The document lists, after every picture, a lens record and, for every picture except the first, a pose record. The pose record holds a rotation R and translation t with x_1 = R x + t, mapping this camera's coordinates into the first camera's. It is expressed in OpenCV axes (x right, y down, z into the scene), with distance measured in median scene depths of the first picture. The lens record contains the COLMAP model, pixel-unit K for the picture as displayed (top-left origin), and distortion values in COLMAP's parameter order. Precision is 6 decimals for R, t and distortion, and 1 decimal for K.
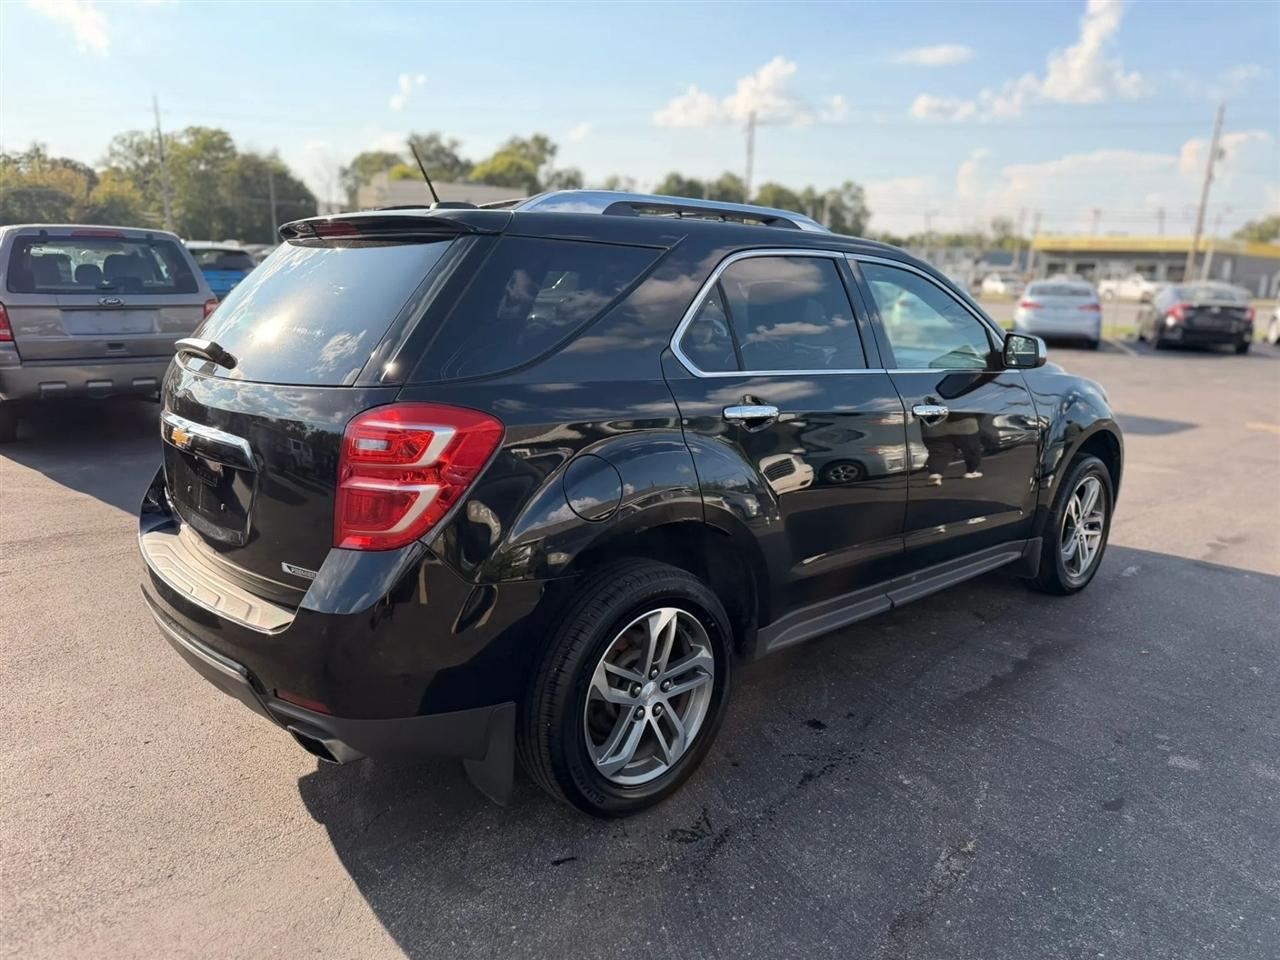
lens RADIAL K [[910.2, 0, 643.9], [0, 910.2, 476.3], [0, 0, 1]] dist [0.020636, -0.026963]
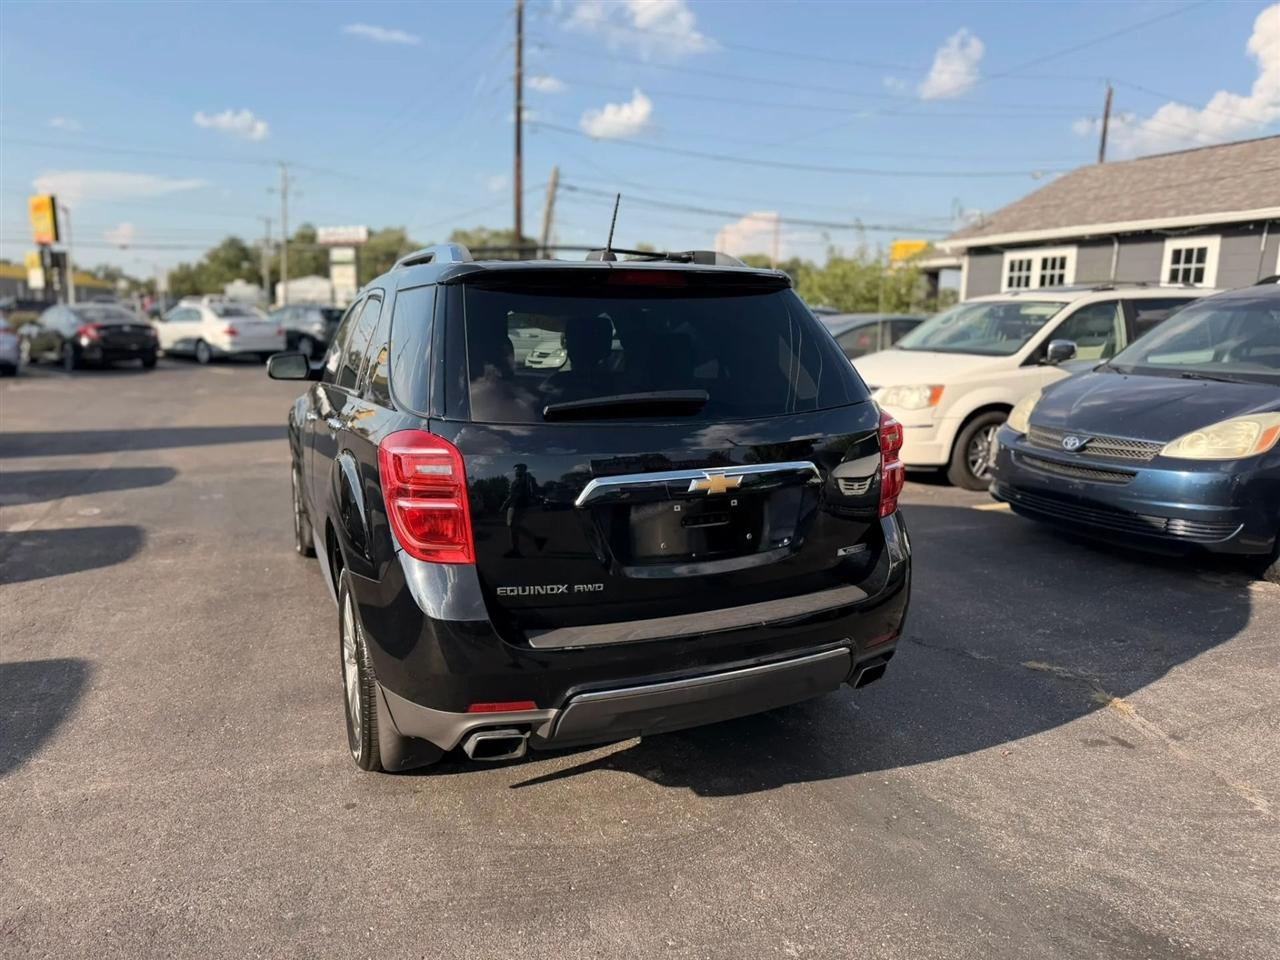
lens RADIAL K [[910.2, 0, 636.7], [0, 910.2, 487.0], [0, 0, 1]] dist [0.020636, -0.026963]
pose [[0.321791, -0.199629, 0.925526, -0.523133], [0.204797, 0.969054, 0.137813, -0.071060], [-0.924396, 0.145198, 0.352717, 0.257793]]
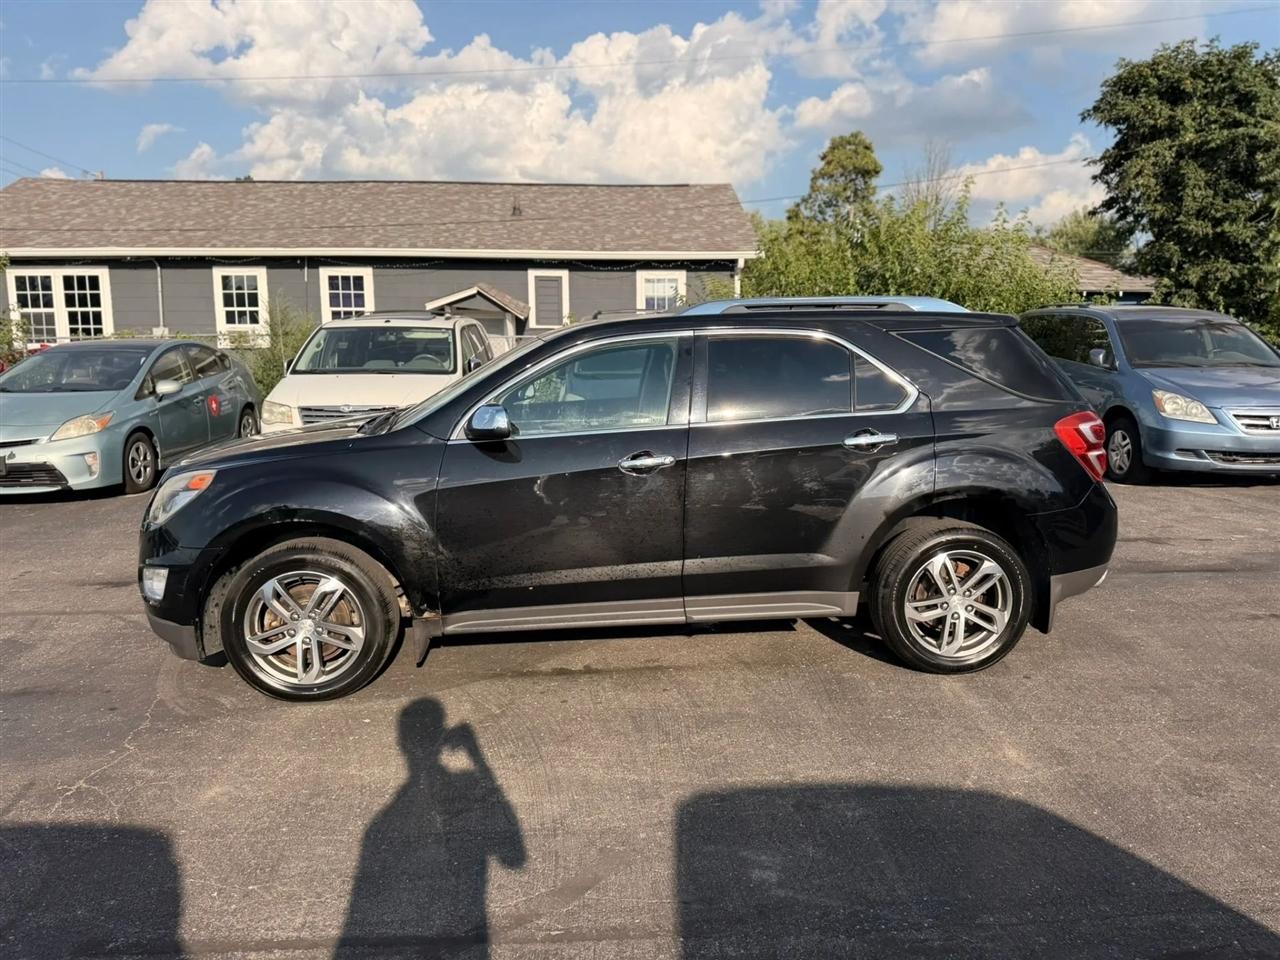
lens RADIAL K [[910.2, 0, 646.9], [0, 910.2, 475.6], [0, 0, 1]] dist [0.020636, -0.026963]
pose [[-0.797620, -0.114662, 0.592162, -0.355748], [0.117194, 0.933592, 0.338631, -0.264318], [-0.591666, 0.339497, -0.731214, 1.095427]]
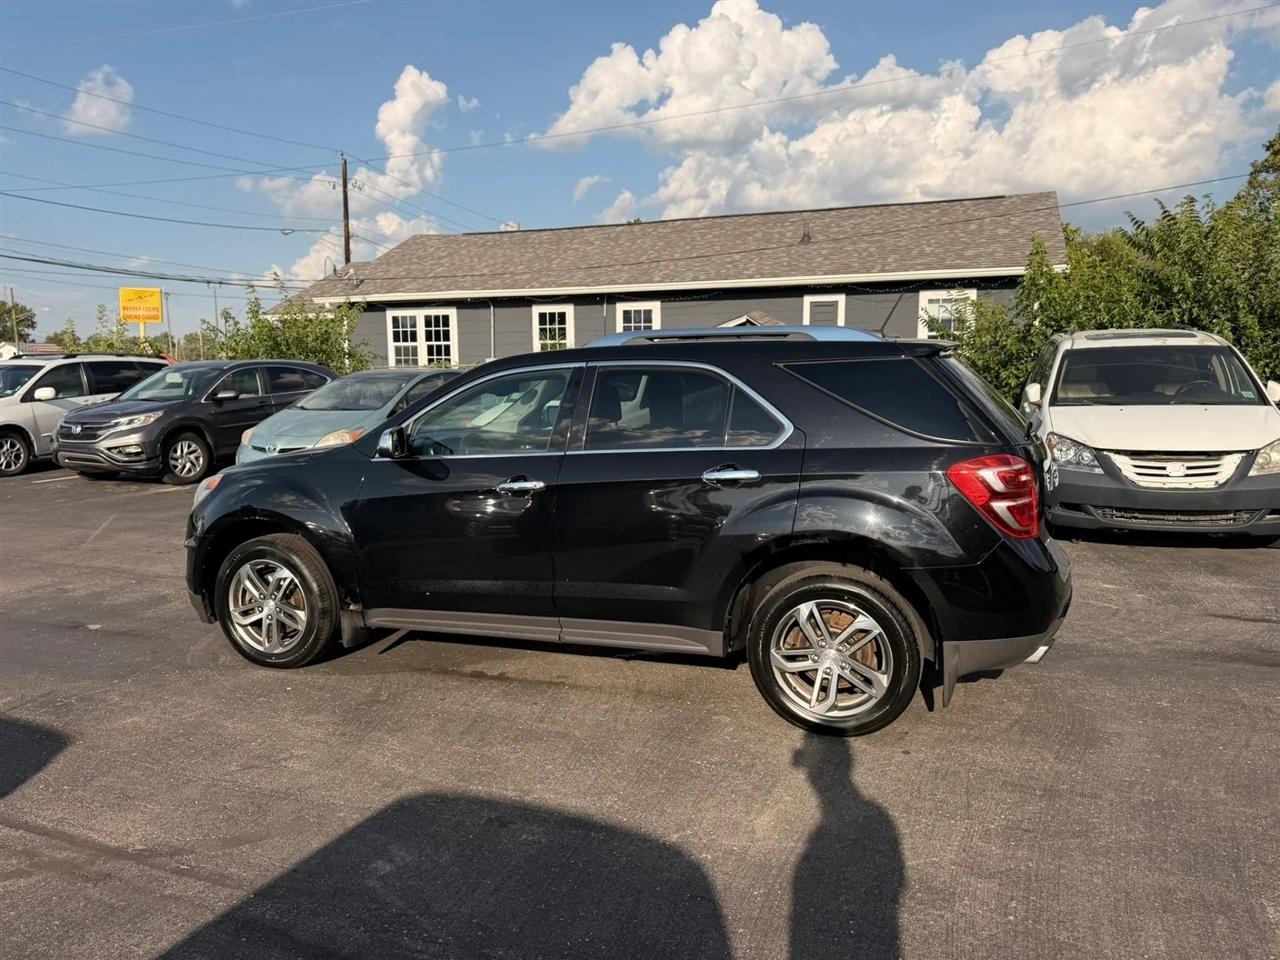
lens RADIAL K [[910.2, 0, 632.0], [0, 910.2, 497.4], [0, 0, 1]] dist [0.020636, -0.026963]
pose [[-0.472177, -0.150047, 0.868640, -0.581280], [0.191673, 0.944354, 0.267315, -0.218541], [-0.860413, 0.292715, -0.417142, 0.863542]]
